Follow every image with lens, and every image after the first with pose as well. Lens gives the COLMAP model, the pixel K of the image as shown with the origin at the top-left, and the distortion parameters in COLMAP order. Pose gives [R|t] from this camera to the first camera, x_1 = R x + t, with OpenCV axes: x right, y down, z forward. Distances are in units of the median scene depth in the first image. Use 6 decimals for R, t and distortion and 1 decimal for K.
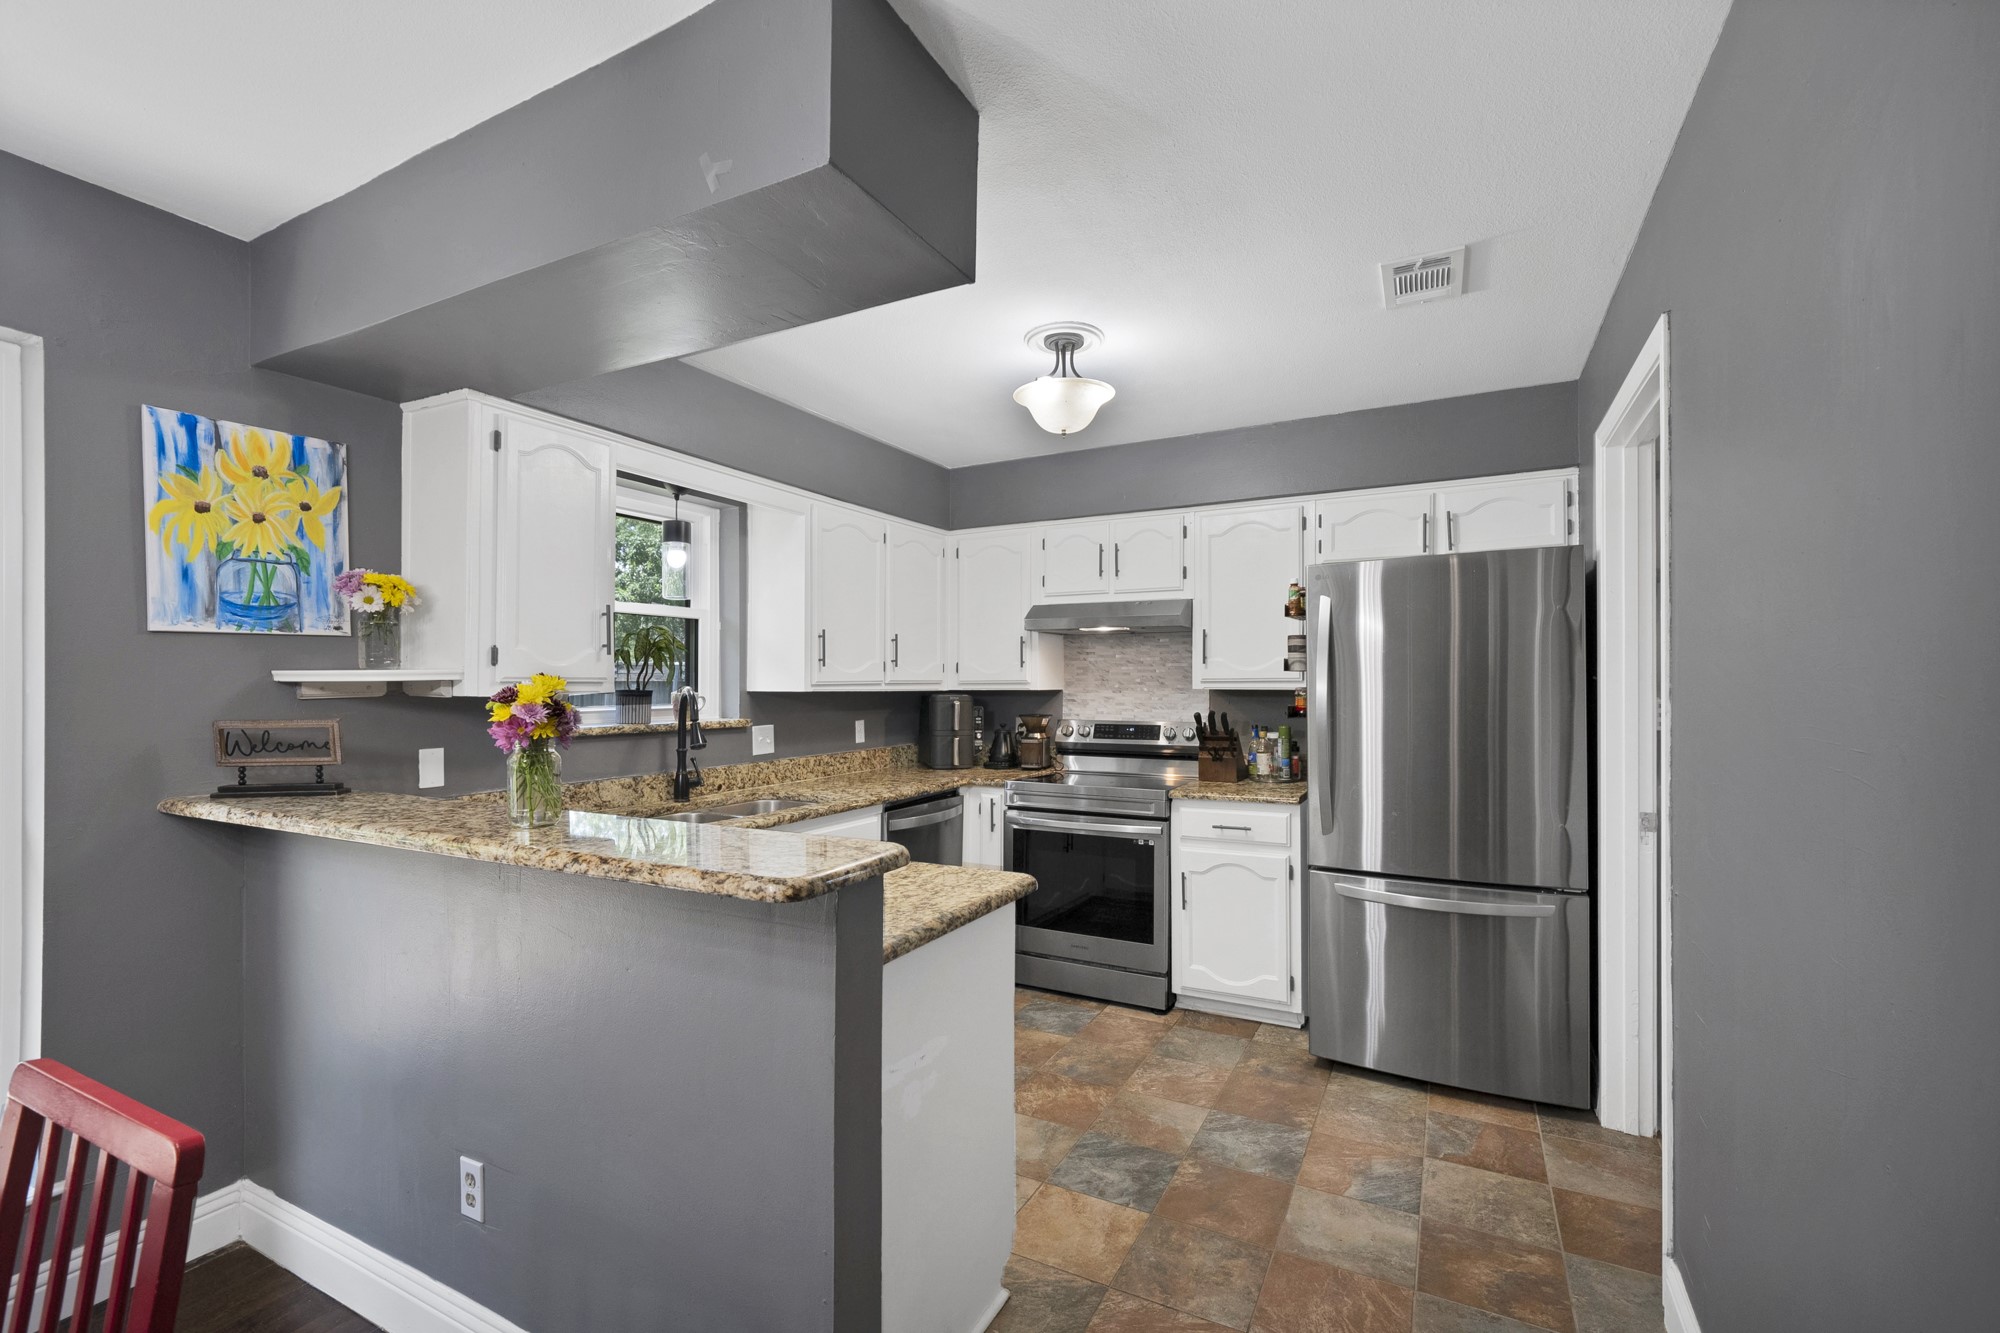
lens RADIAL K [[855.1, 0, 992.3], [0, 855.1, 663.4], [0, 0, 1]] dist [-0.007277, -0.000086]
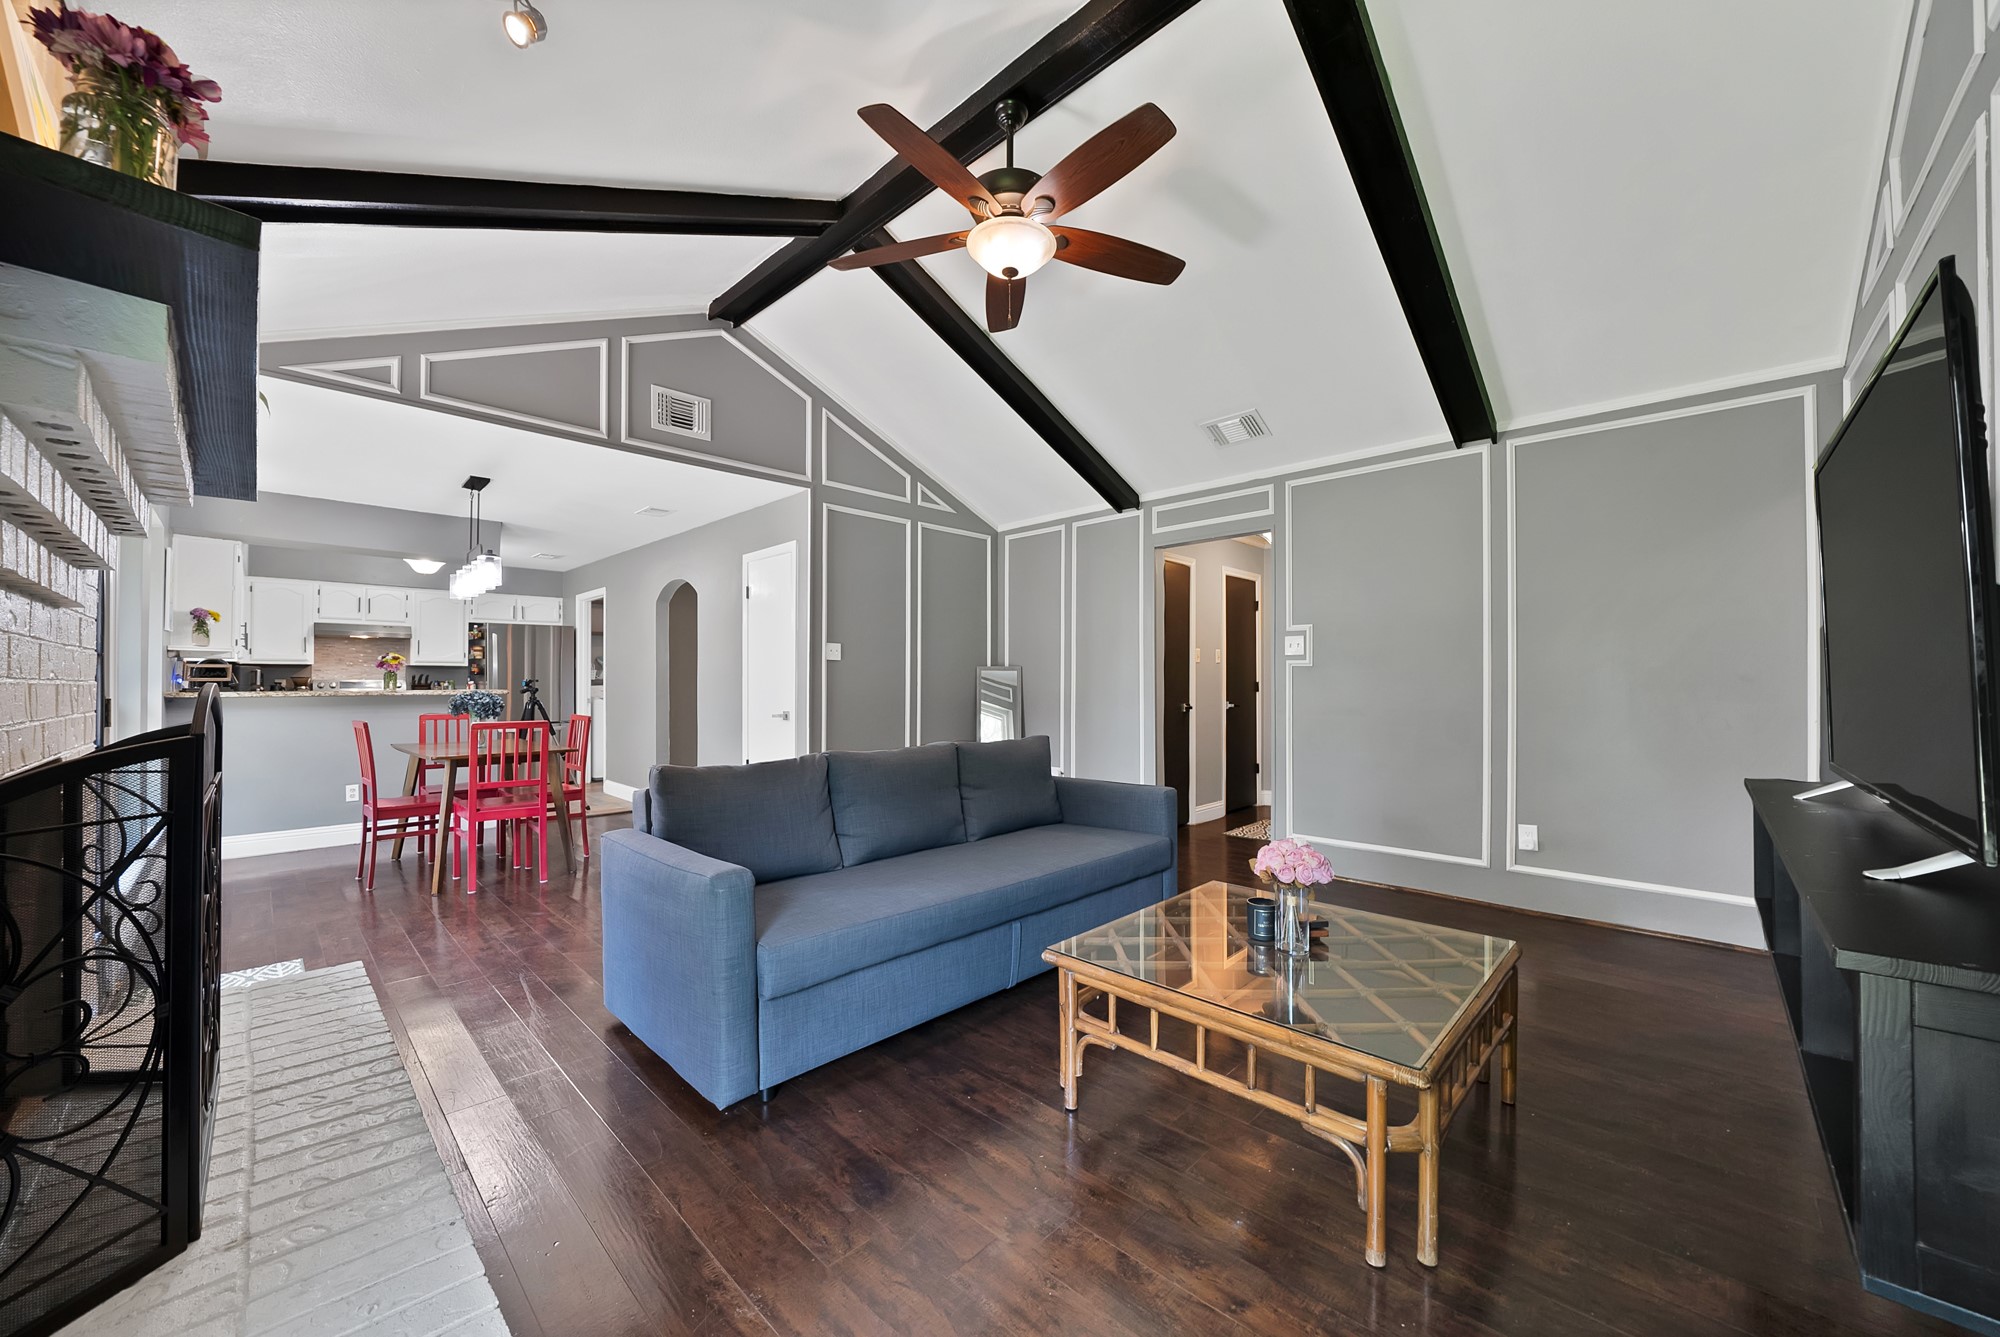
lens RADIAL K [[735.4, 0, 998.5], [0, 735.4, 675.8], [0, 0, 1]] dist [-0.018125, -0.000020]
pose [[0.277220, 0.008066, 0.960772, -1.261524], [-0.023765, 0.999716, -0.001536, 0.024890], [-0.960512, -0.022407, 0.277334, -1.140965]]
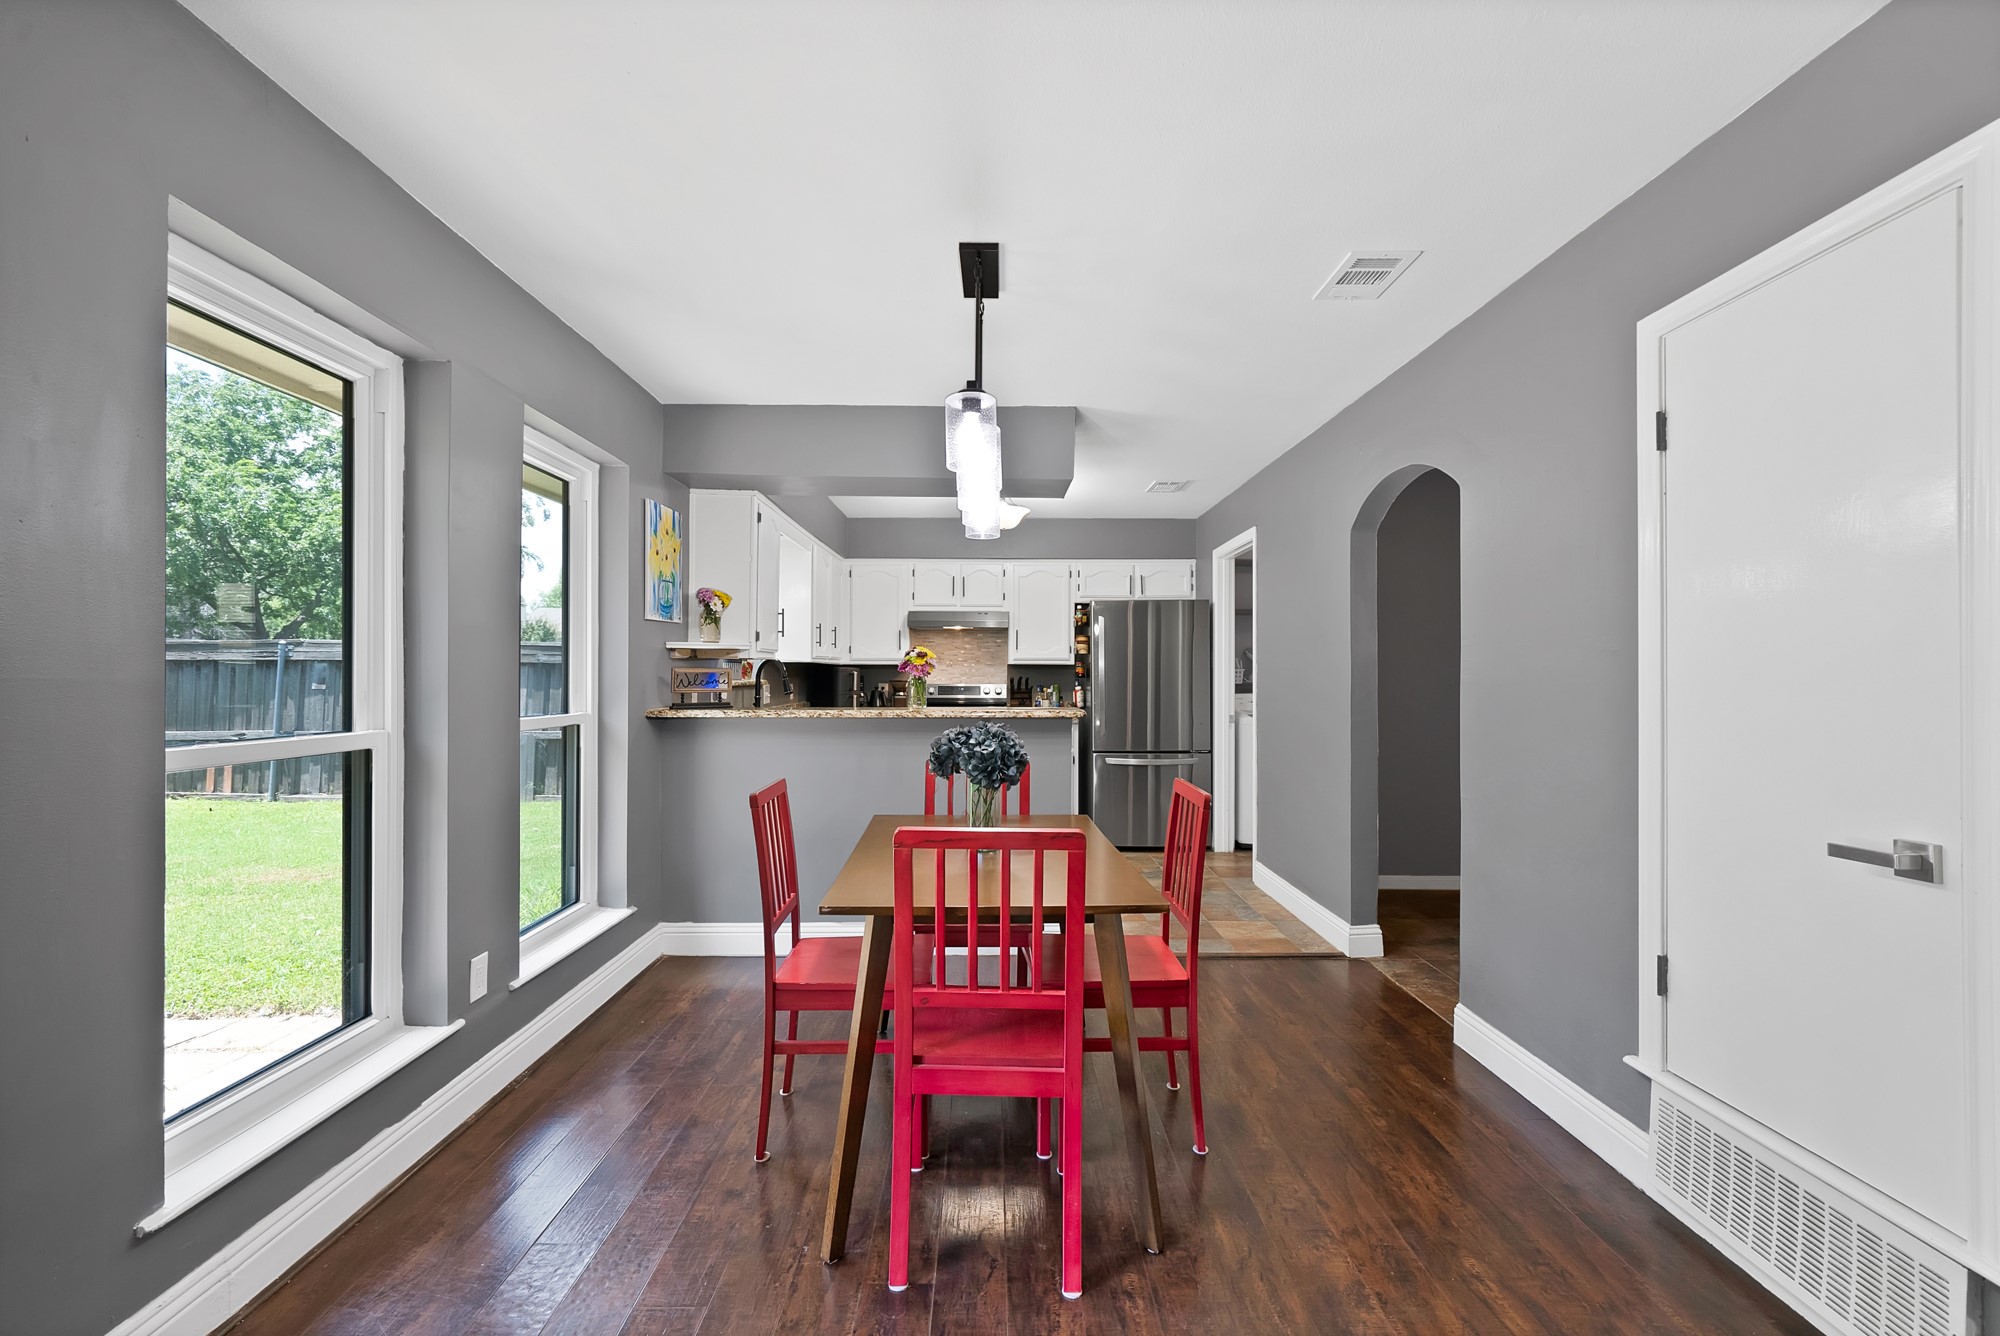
lens RADIAL K [[855.1, 0, 1005.5], [0, 855.1, 673.9], [0, 0, 1]] dist [-0.007277, -0.000086]
pose [[0.872061, 0.002839, 0.489389, -0.627777], [-0.013642, 0.999736, 0.018508, 0.018585], [-0.489207, -0.022816, 0.871869, -0.522018]]
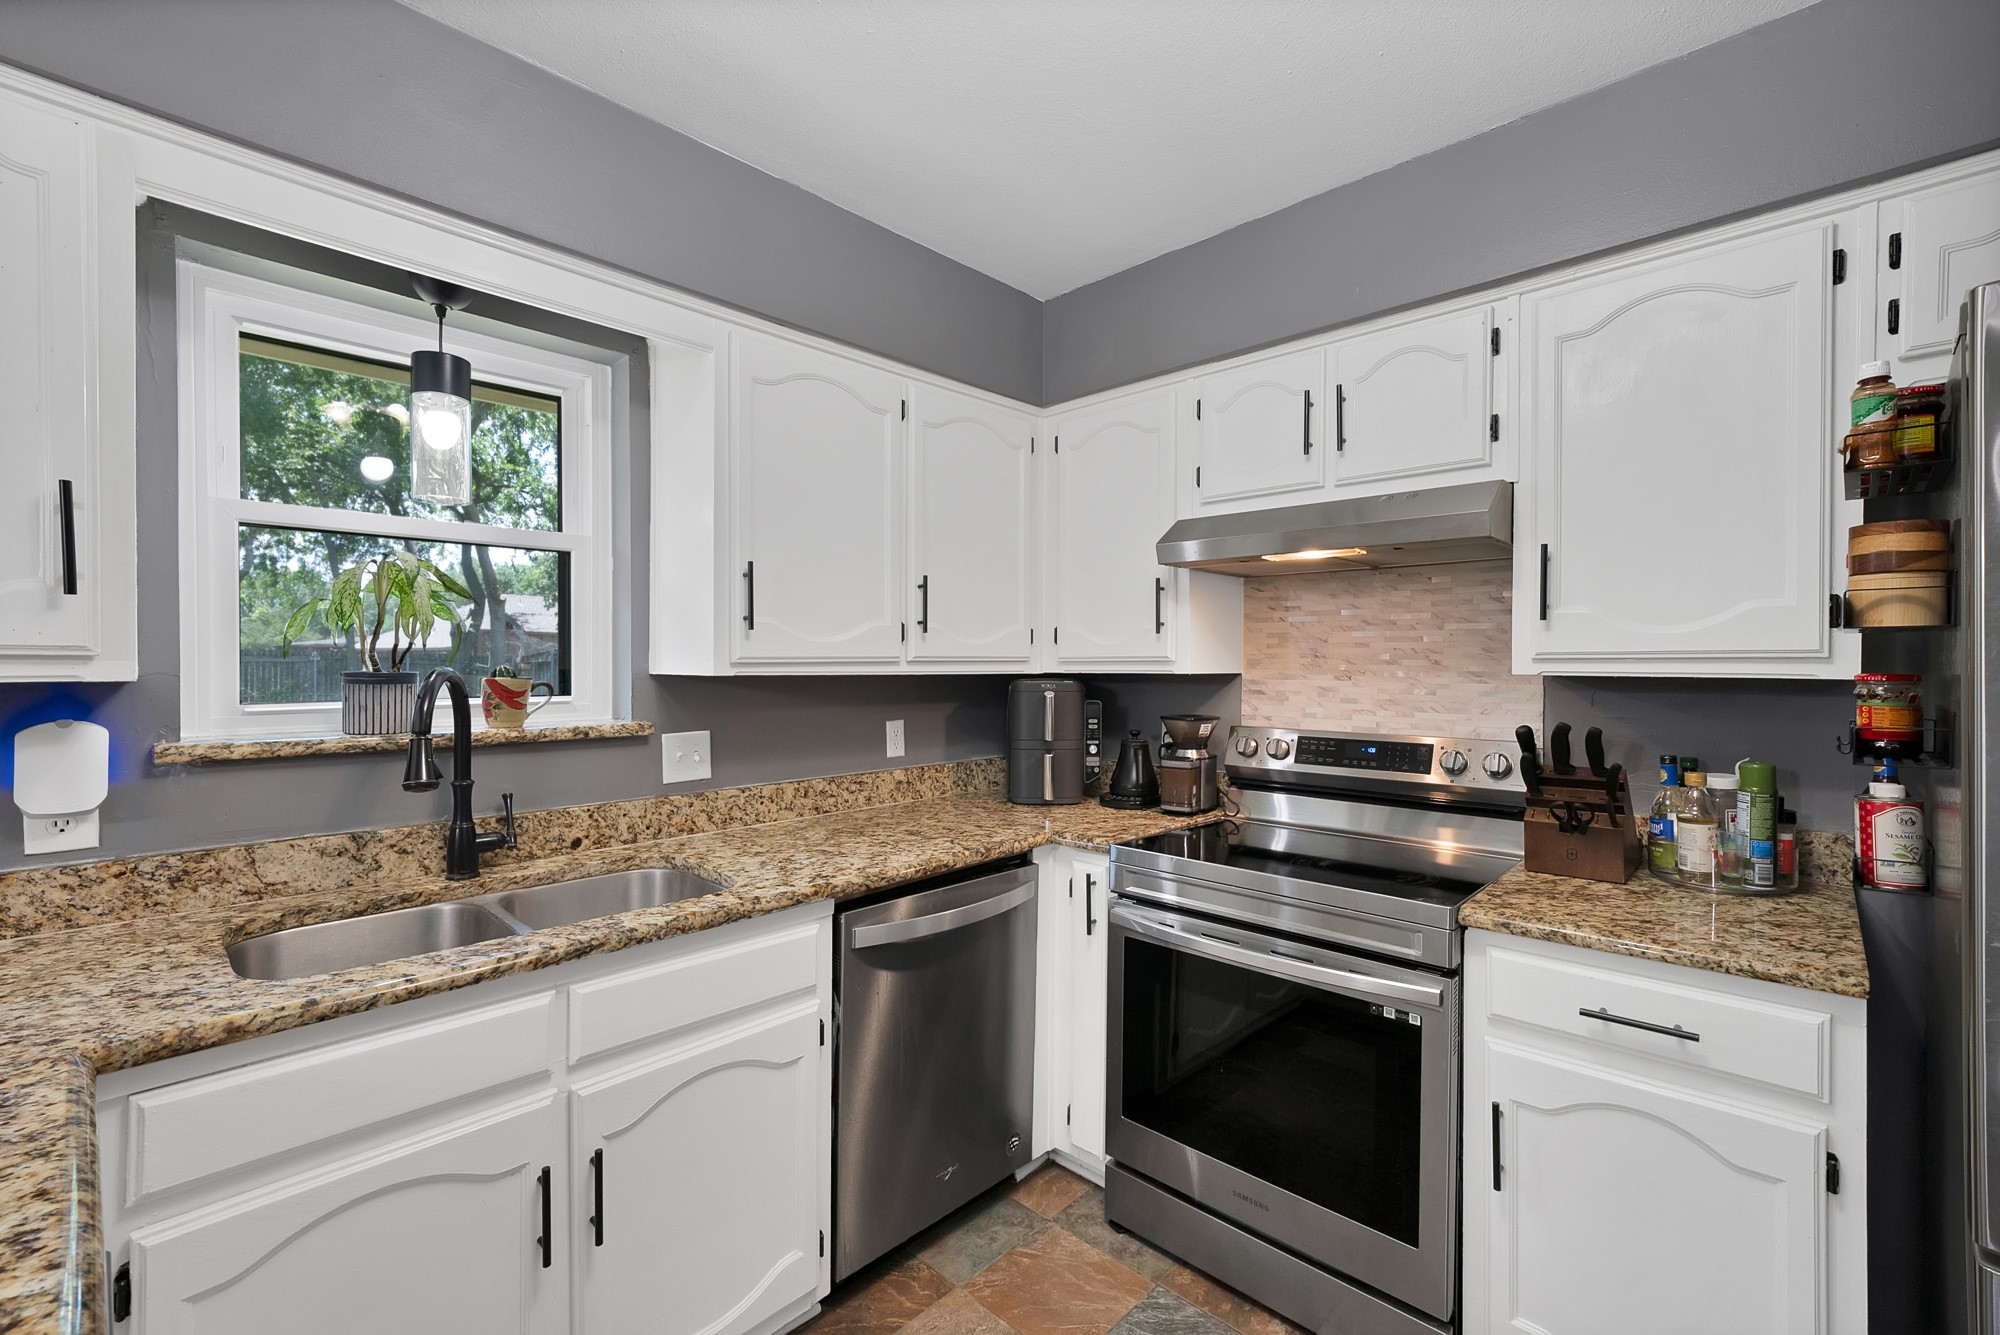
lens RADIAL K [[855.1, 0, 967.8], [0, 855.1, 663.5], [0, 0, 1]] dist [-0.007277, -0.000086]
pose [[0.959196, 0.002650, -0.282730, 0.080560], [0.004181, 0.999714, 0.023556, 0.011780], [0.282712, -0.023777, 0.958910, 0.469416]]
